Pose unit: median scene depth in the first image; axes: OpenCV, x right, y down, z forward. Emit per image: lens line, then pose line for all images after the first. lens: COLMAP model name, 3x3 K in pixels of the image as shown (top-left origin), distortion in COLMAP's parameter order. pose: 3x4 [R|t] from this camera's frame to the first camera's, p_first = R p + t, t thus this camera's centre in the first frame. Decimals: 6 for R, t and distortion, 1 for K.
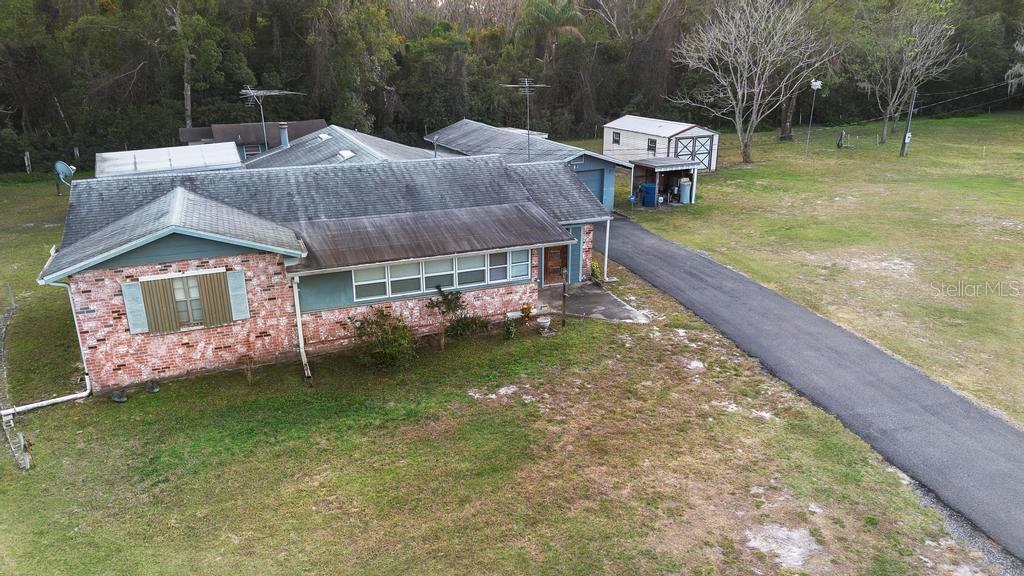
lens RADIAL K [[727.1, 0, 512.0], [0, 727.1, 289.0], [0, 0, 1]] dist [0.064840, -0.062782]
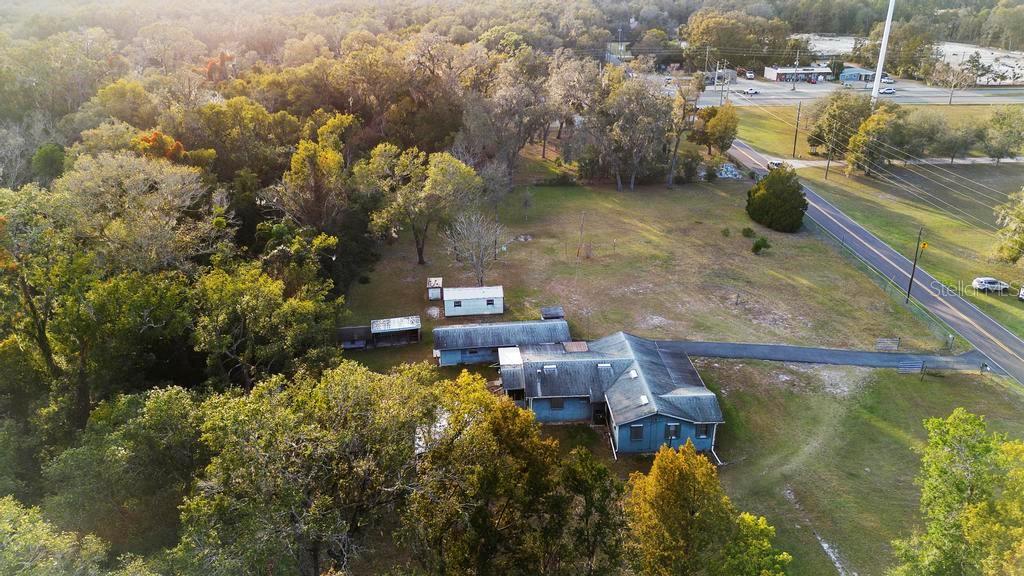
lens RADIAL K [[727.1, 0, 506.4], [0, 727.1, 290.7], [0, 0, 1]] dist [0.064840, -0.062782]
pose [[0.328015, -0.376456, 0.866422, -3.142480], [0.313625, 0.908543, 0.276024, -1.580214], [-0.891092, 0.181192, 0.416082, 0.231171]]
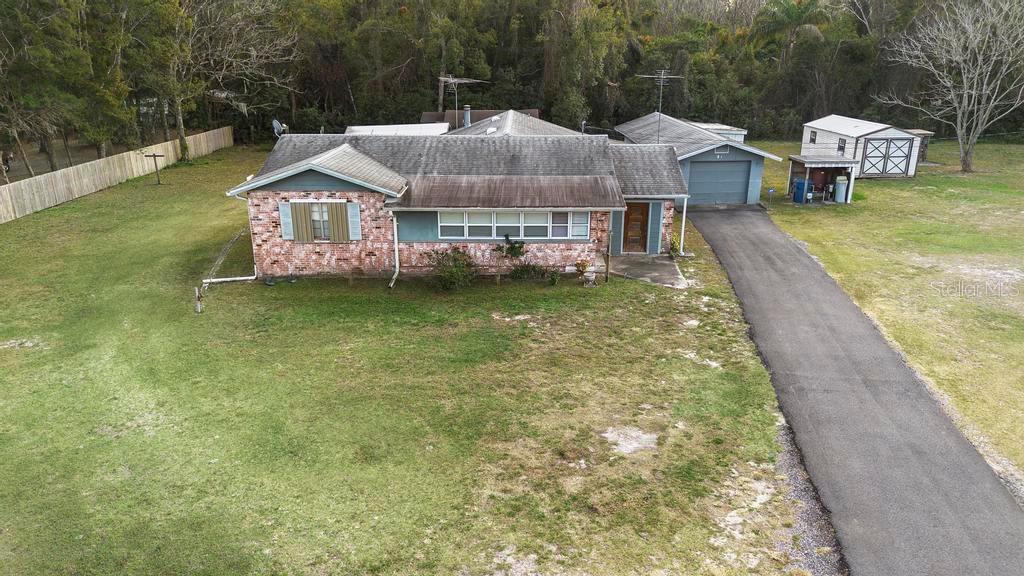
lens RADIAL K [[727.1, 0, 509.5], [0, 727.1, 288.1], [0, 0, 1]] dist [0.064840, -0.062782]
pose [[0.919637, 0.128706, -0.371083, 0.355121], [-0.130642, 0.991227, 0.020032, 0.057878], [0.370406, 0.030056, 0.928384, -0.123591]]
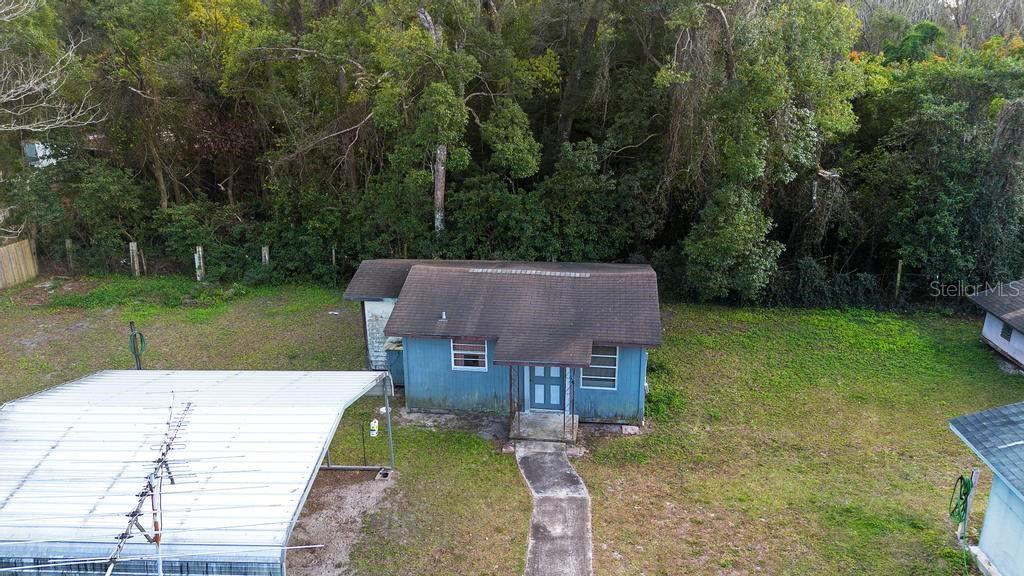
lens RADIAL K [[727.1, 0, 510.8], [0, 727.1, 286.2], [0, 0, 1]] dist [0.064840, -0.062782]
pose [[0.865963, 0.161106, -0.473448, -0.298423], [-0.163732, 0.985848, 0.035991, -0.510563], [0.472546, 0.046352, 0.880086, 1.354826]]
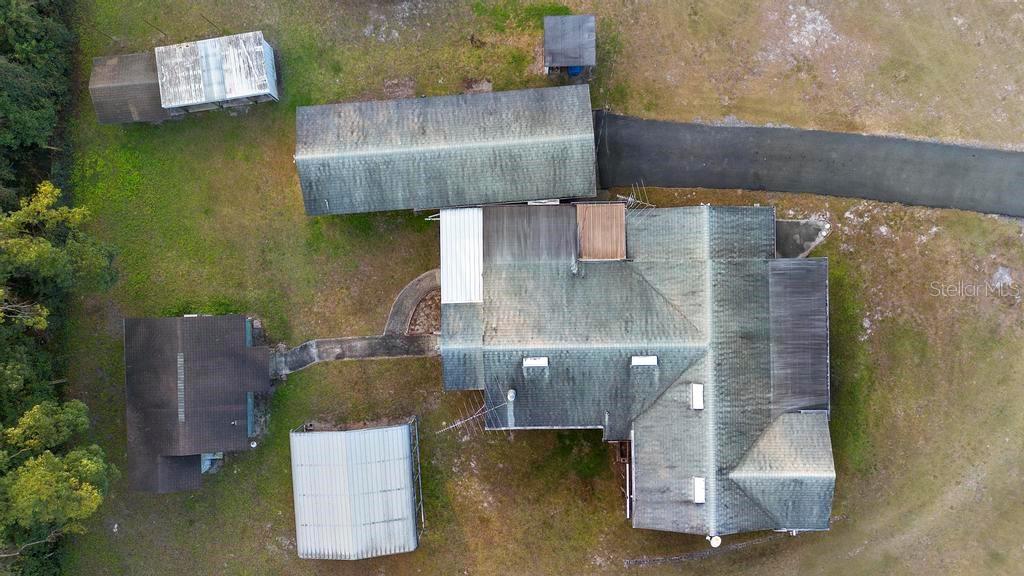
lens RADIAL K [[727.1, 0, 515.0], [0, 727.1, 286.2], [0, 0, 1]] dist [0.064840, -0.062782]
pose [[0.359093, -0.933284, -0.005826, -0.223058], [0.312883, 0.114500, 0.942865, -1.888577], [-0.879293, -0.340399, 0.333125, 1.030728]]
